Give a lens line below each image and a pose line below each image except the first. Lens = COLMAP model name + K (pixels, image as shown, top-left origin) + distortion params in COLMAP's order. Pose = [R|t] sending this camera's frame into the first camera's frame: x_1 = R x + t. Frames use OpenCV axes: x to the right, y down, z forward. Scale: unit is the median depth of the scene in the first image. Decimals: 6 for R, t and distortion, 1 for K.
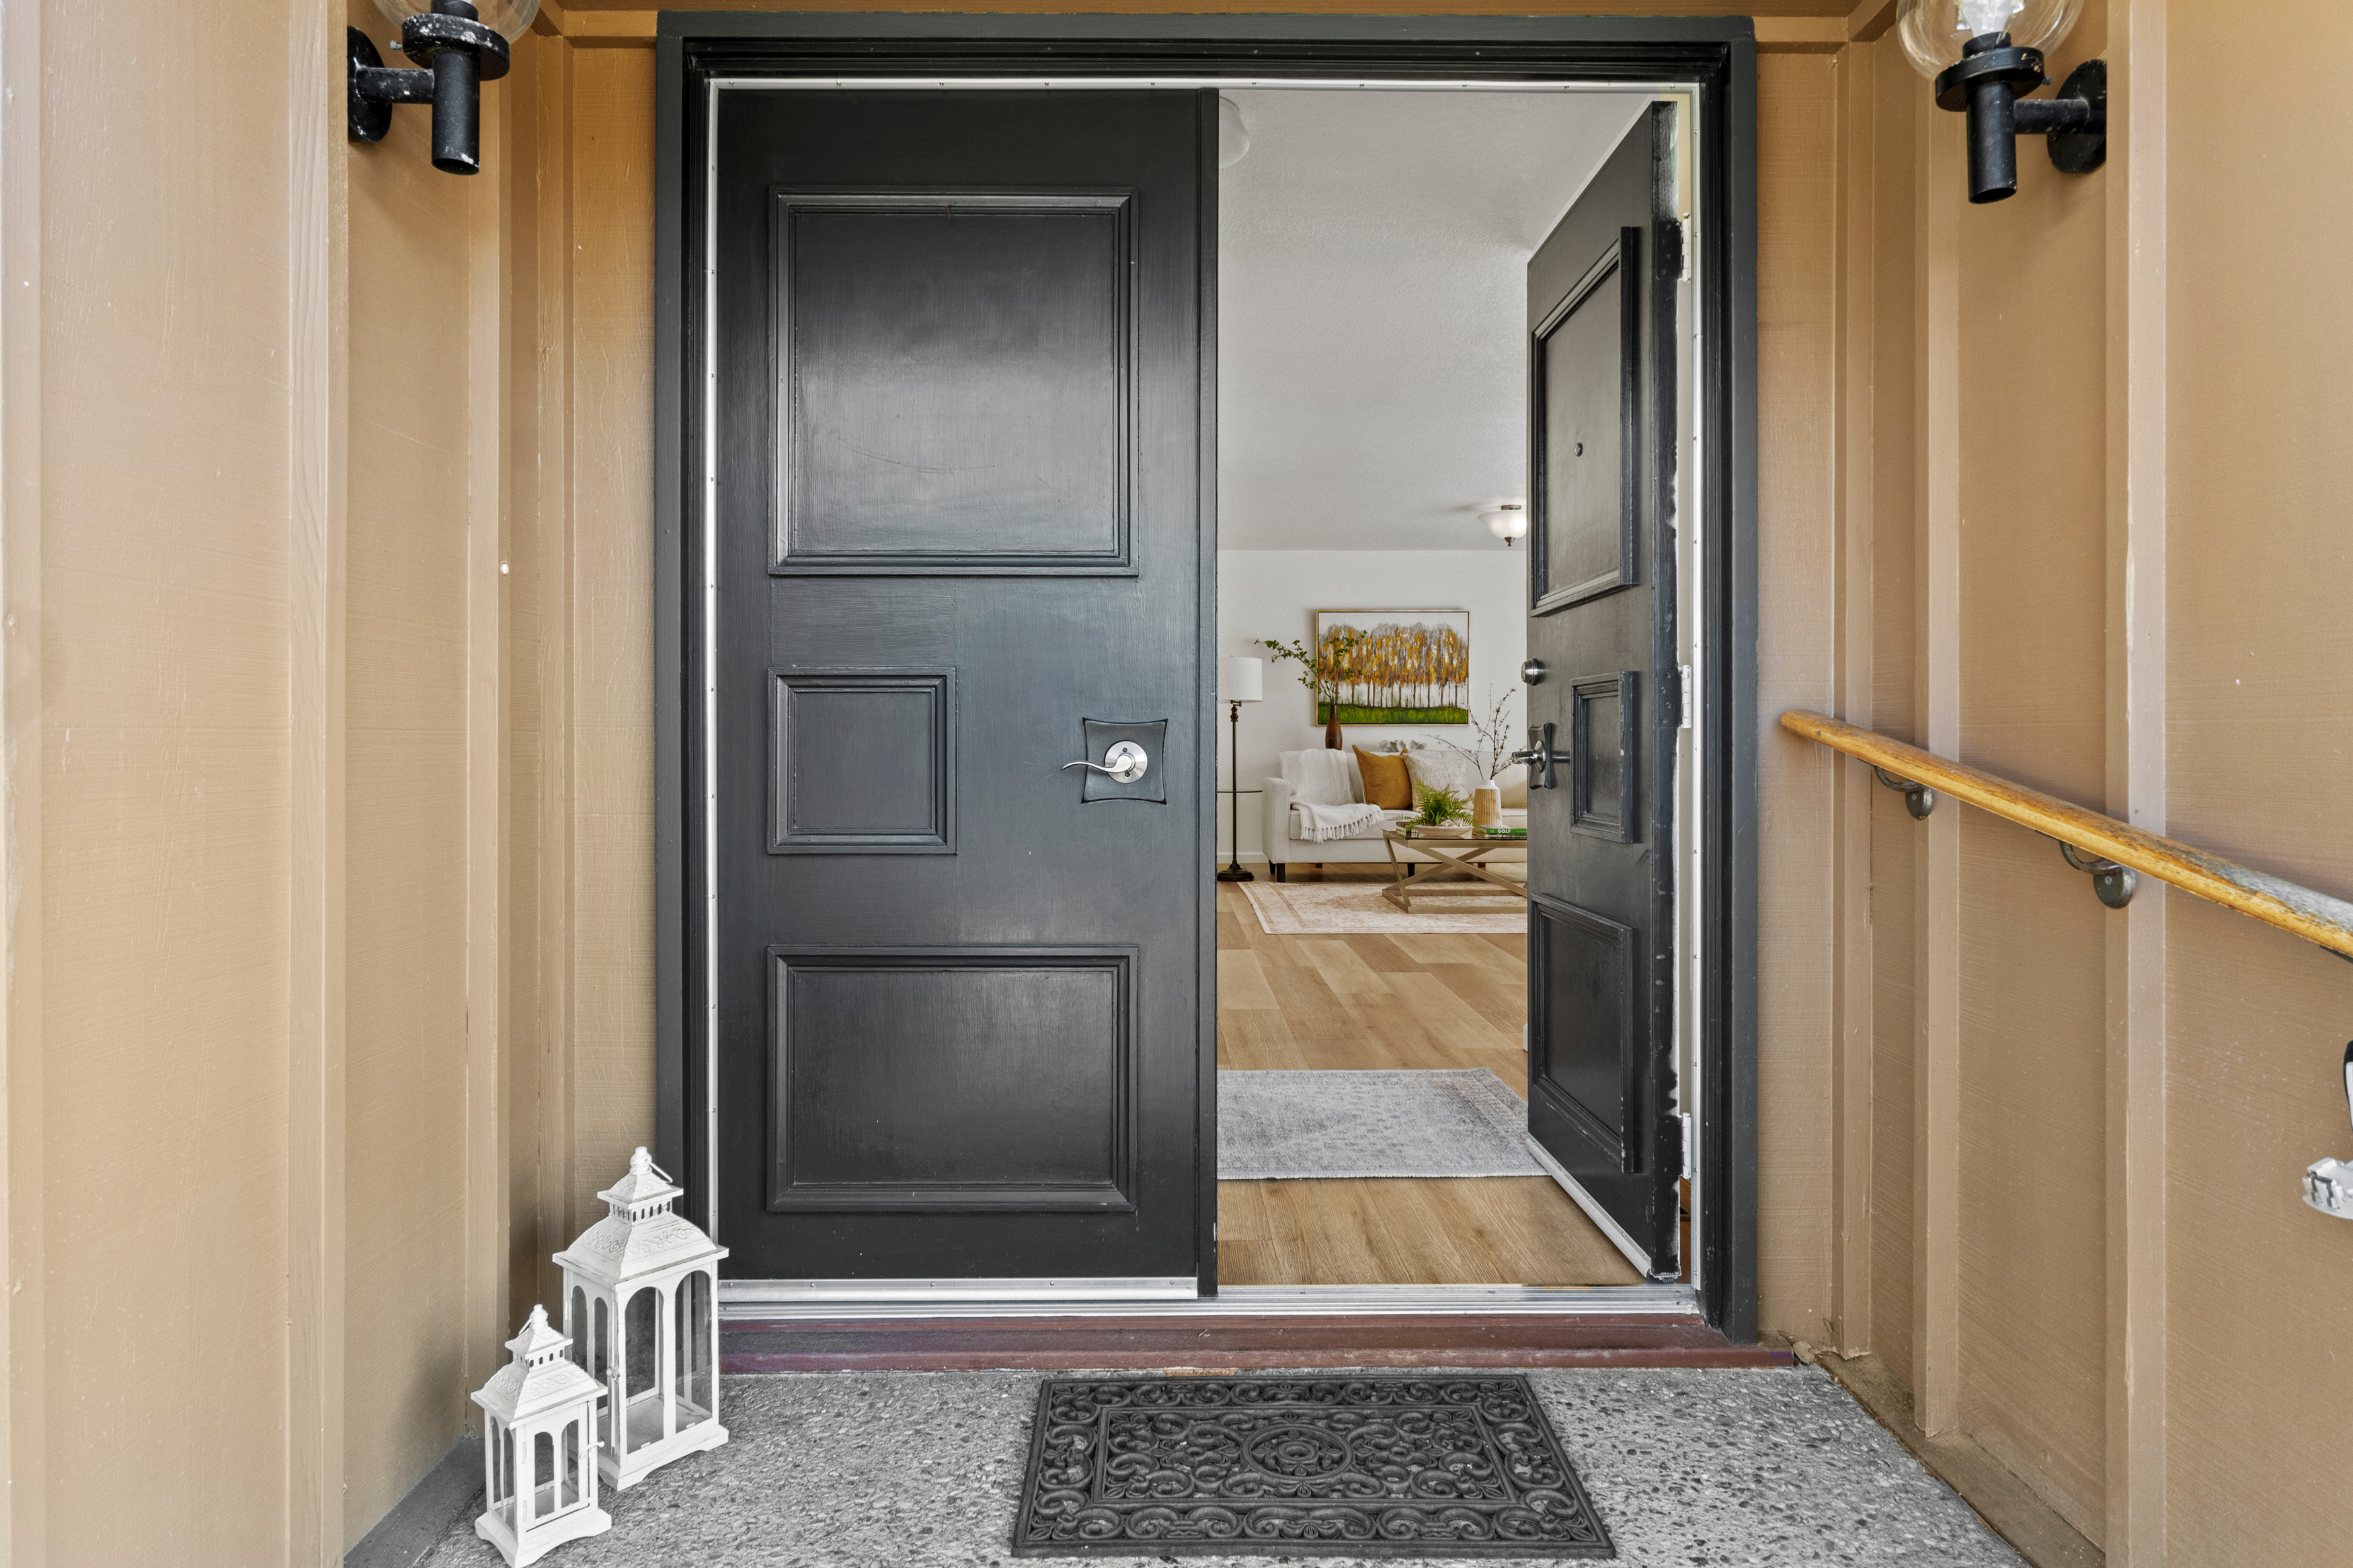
lens RADIAL K [[1406.7, 0, 1163.1], [0, 1406.7, 750.2], [0, 0, 1]] dist [-0.003501, 0.000450]
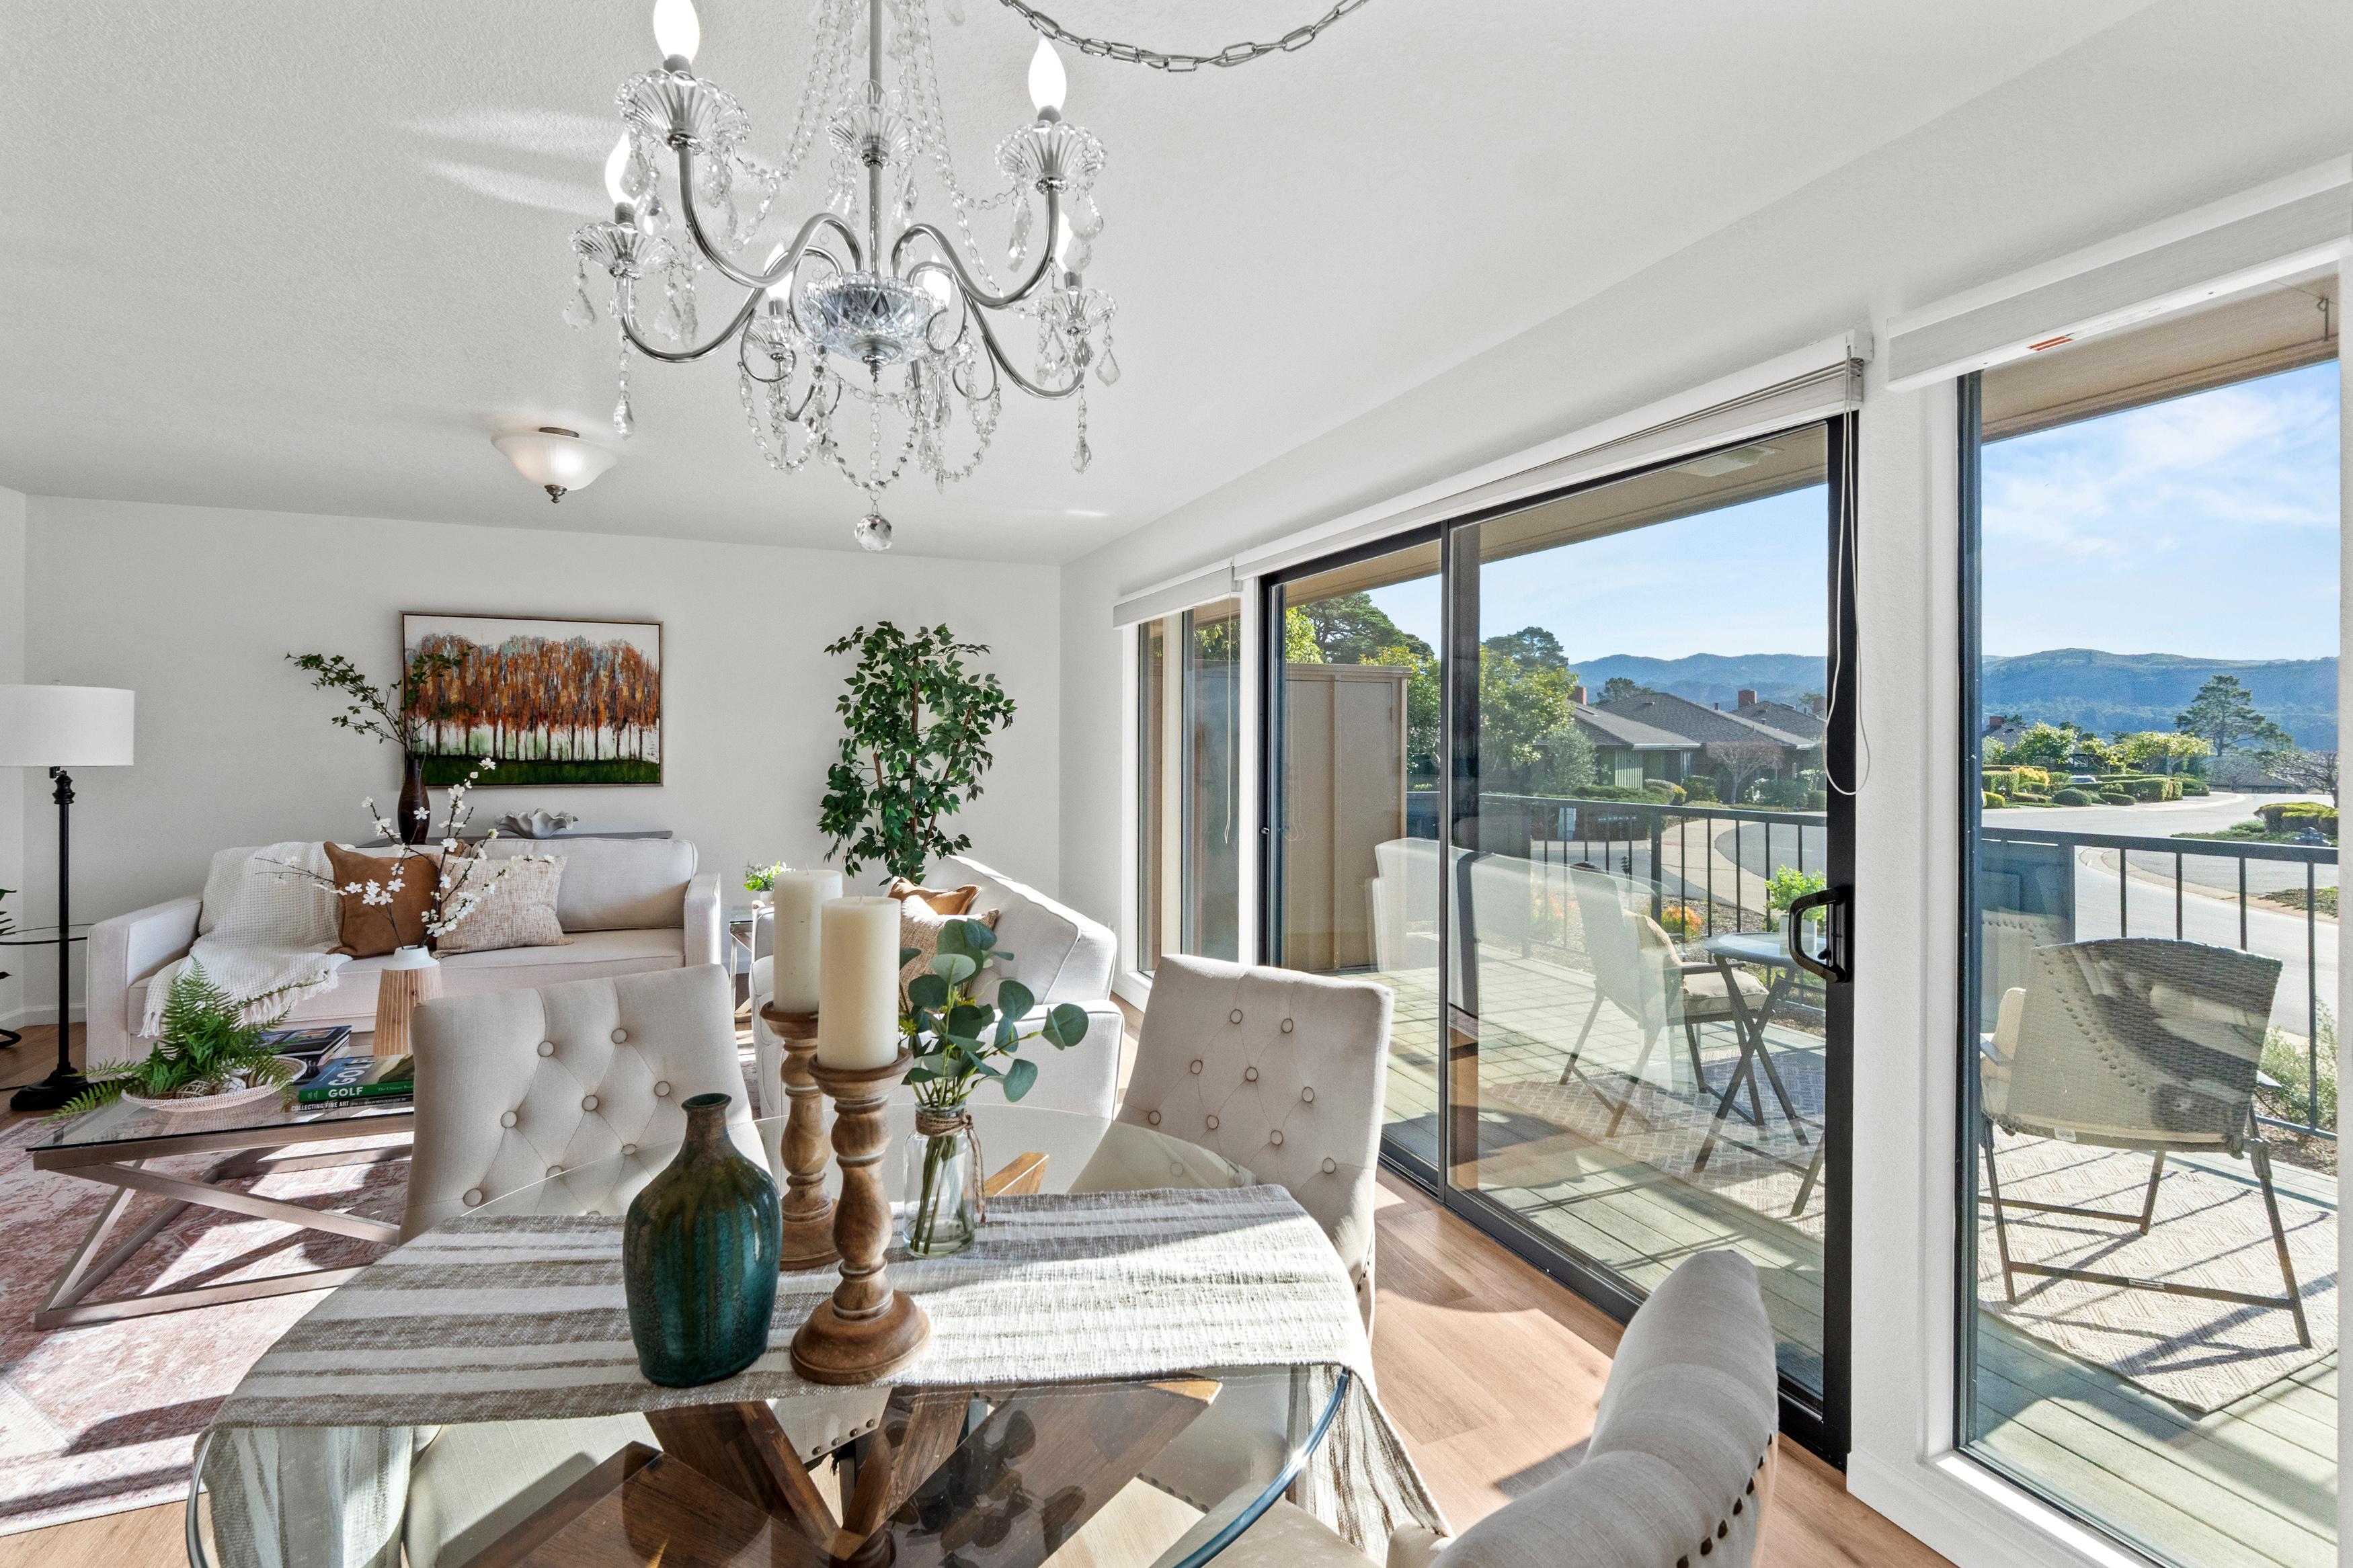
lens RADIAL K [[1042.0, 0, 1163.4], [0, 1042.0, 737.9], [0, 0, 1]] dist [-0.003106, -0.000726]
pose [[0.929039, 0.004789, 0.369952, 0.258684], [-0.003009, 0.999981, -0.005387, -0.039648], [-0.369971, 0.003892, 0.929035, 0.423457]]
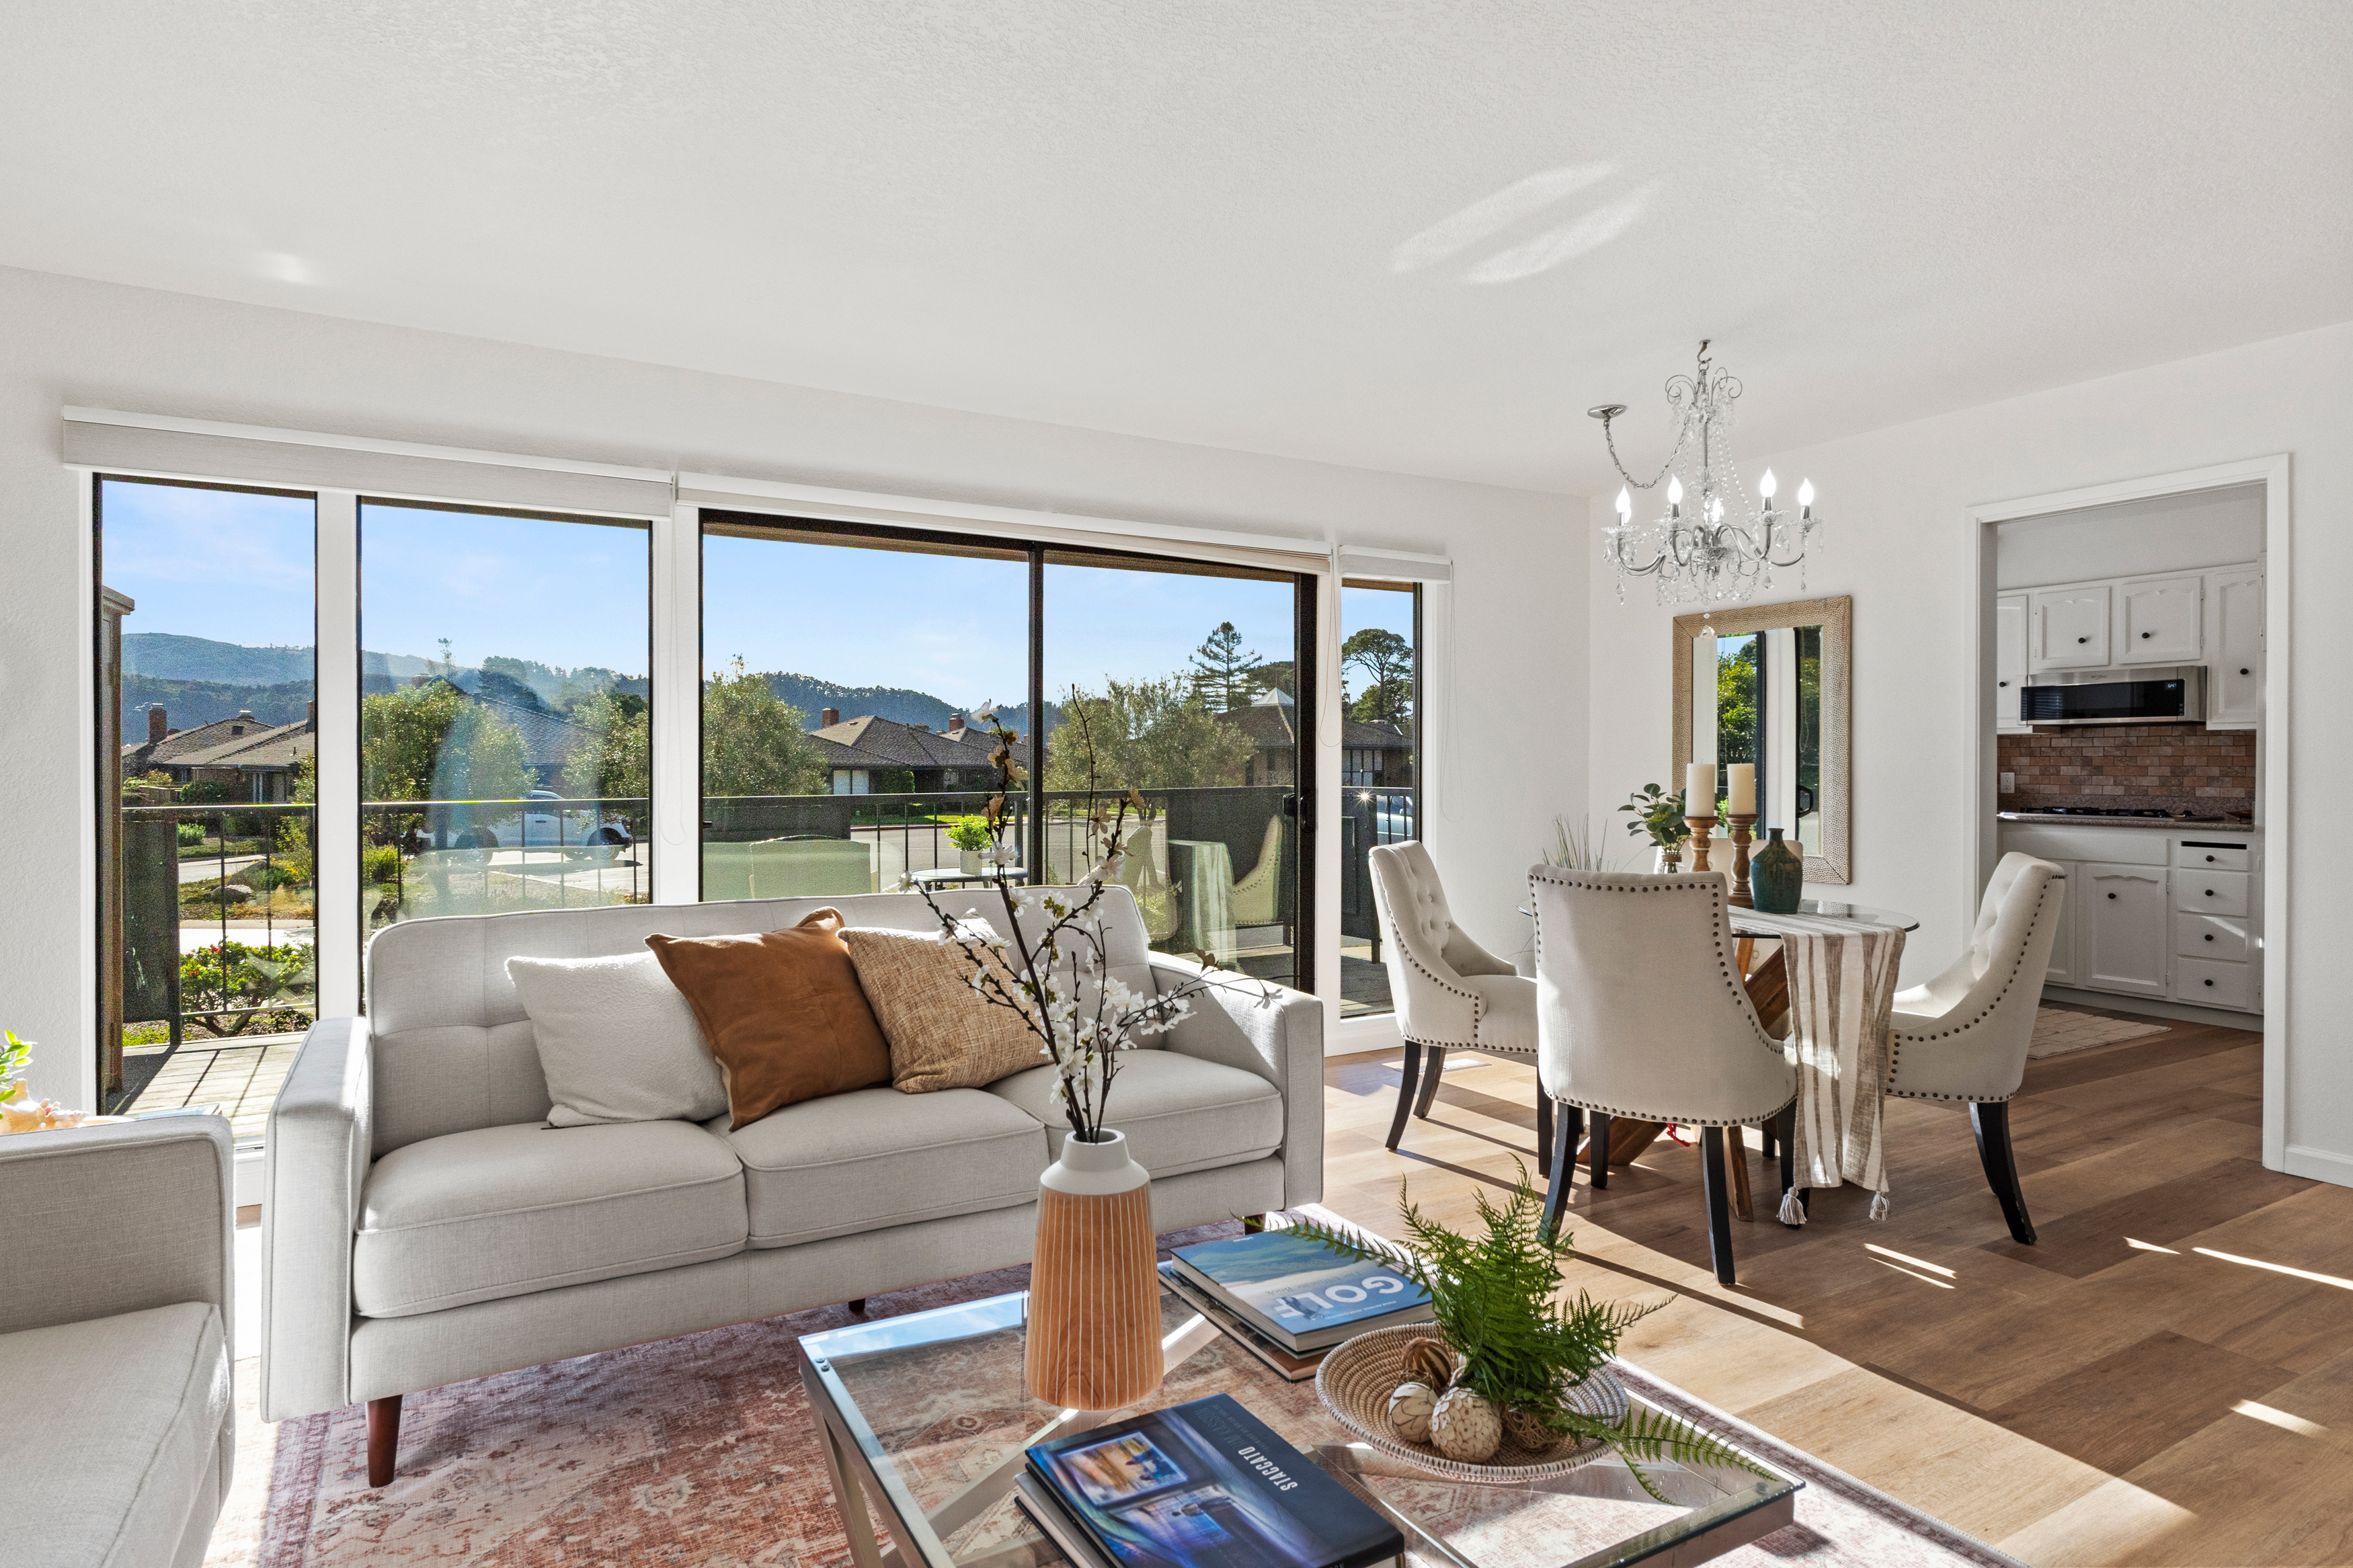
lens RADIAL K [[1267.8, 0, 1172.0], [0, 1267.8, 774.3], [0, 0, 1]] dist [-0.003882, -0.000583]
pose [[-0.489676, -0.008108, 0.871867, 0.044245], [0.000279, 0.999955, 0.009457, -0.026531], [-0.871904, 0.004874, -0.489652, 0.819478]]
